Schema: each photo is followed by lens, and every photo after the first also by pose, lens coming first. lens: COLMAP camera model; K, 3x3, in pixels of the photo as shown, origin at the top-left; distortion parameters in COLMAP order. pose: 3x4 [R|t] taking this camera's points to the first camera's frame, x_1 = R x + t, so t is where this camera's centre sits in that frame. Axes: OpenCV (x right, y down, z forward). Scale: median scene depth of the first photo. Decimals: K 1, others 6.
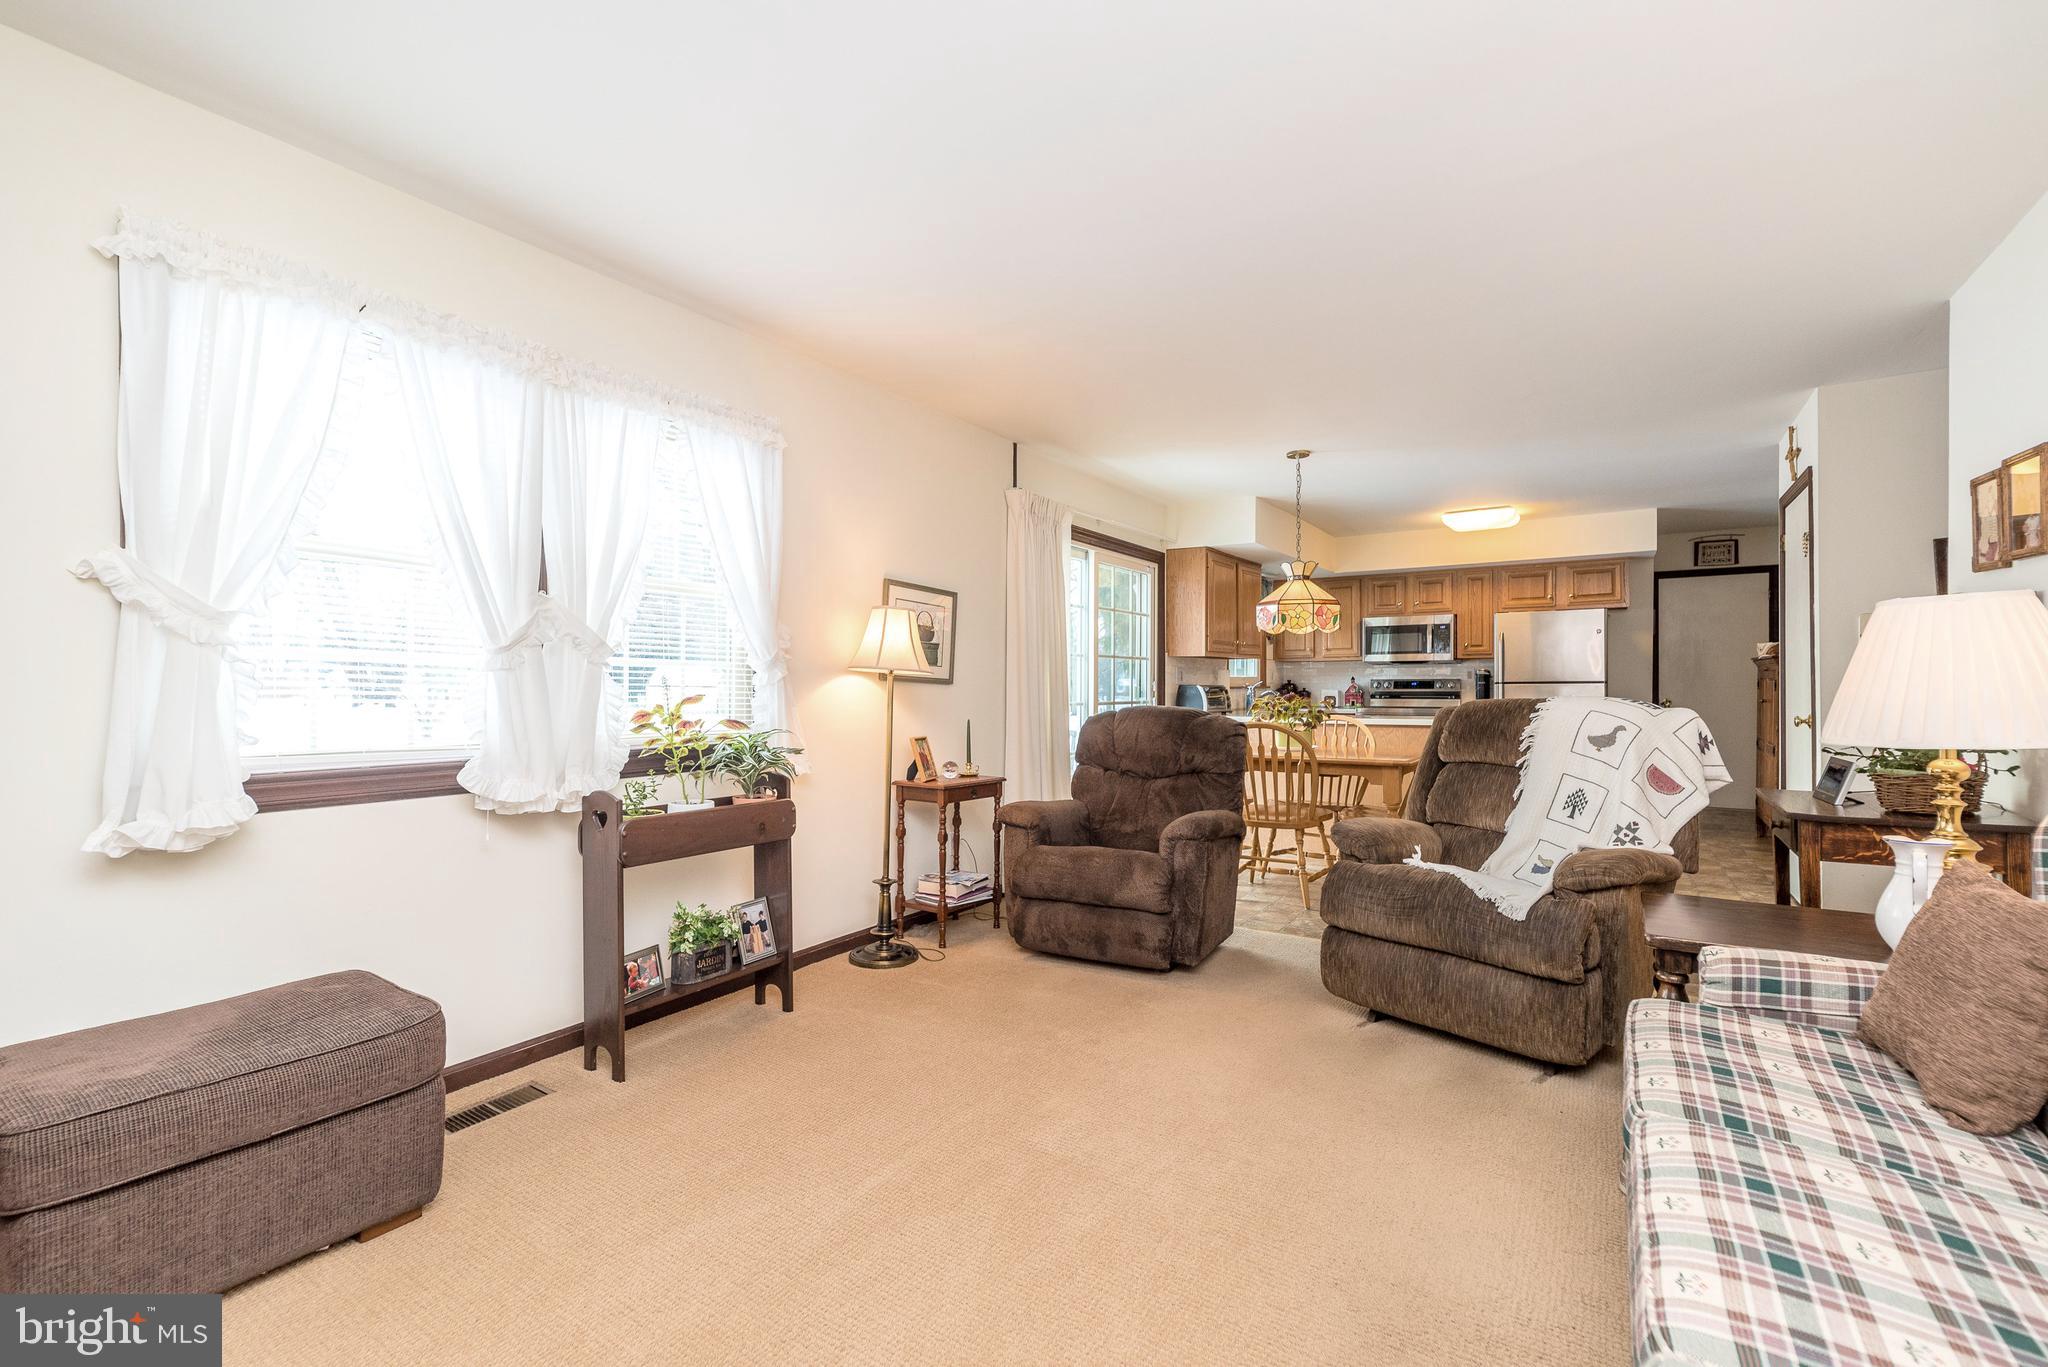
lens RADIAL K [[898.7, 0, 1027.2], [0, 898.7, 678.7], [0, 0, 1]] dist [0.010167, -0.002240]
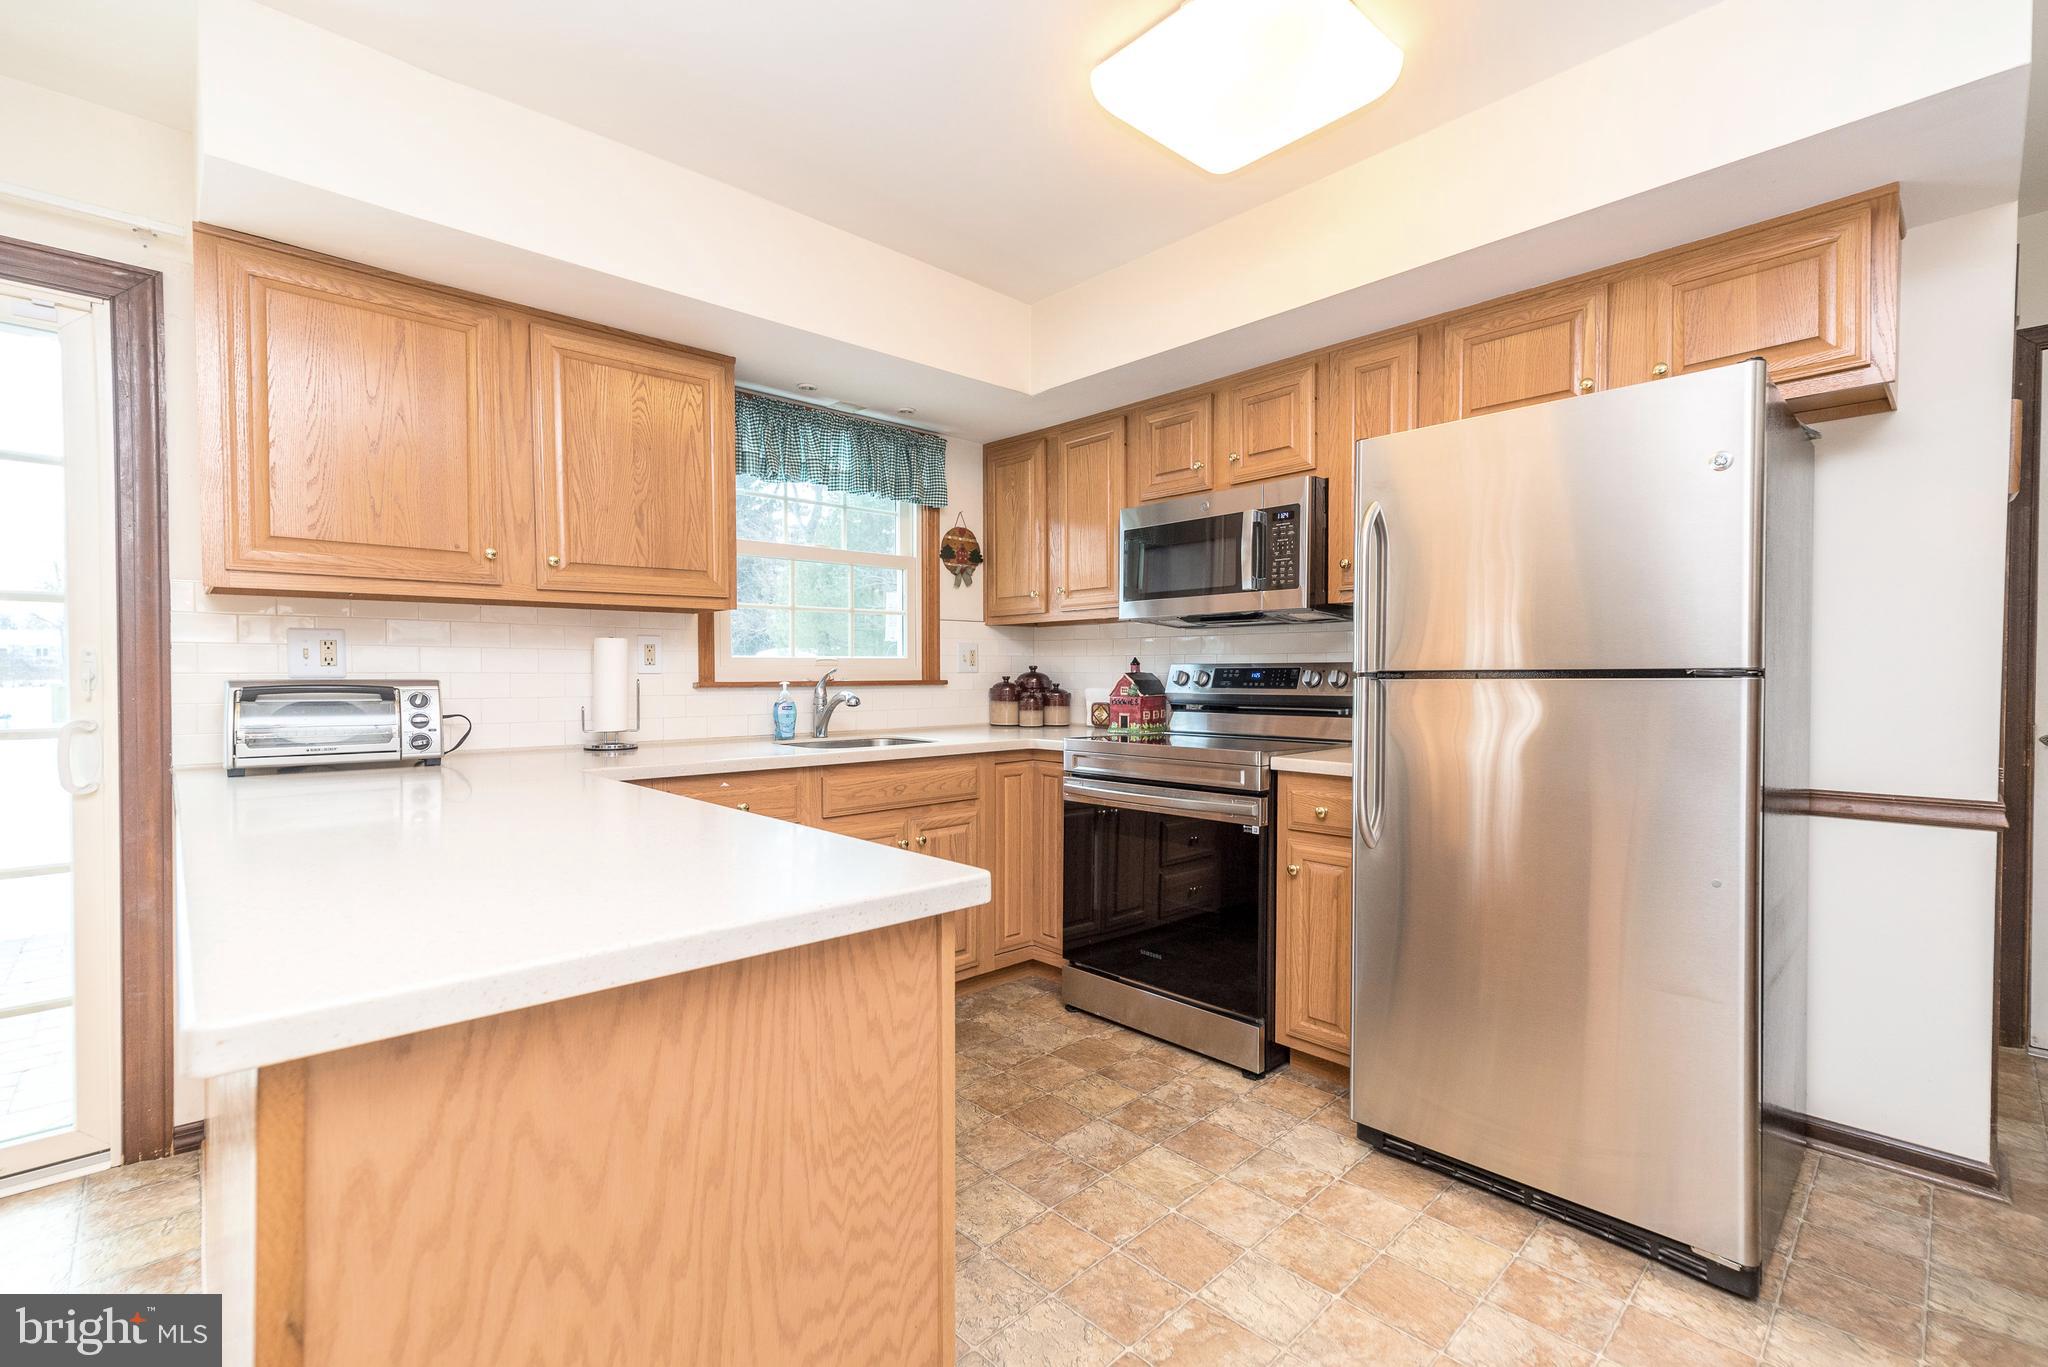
lens RADIAL K [[898.7, 0, 1012.6], [0, 898.7, 691.5], [0, 0, 1]] dist [0.010167, -0.002240]
pose [[0.974030, 0.002301, -0.226407, 0.421856], [0.003650, 0.999659, 0.025864, 0.002152], [0.226389, -0.026018, 0.973689, 0.604234]]
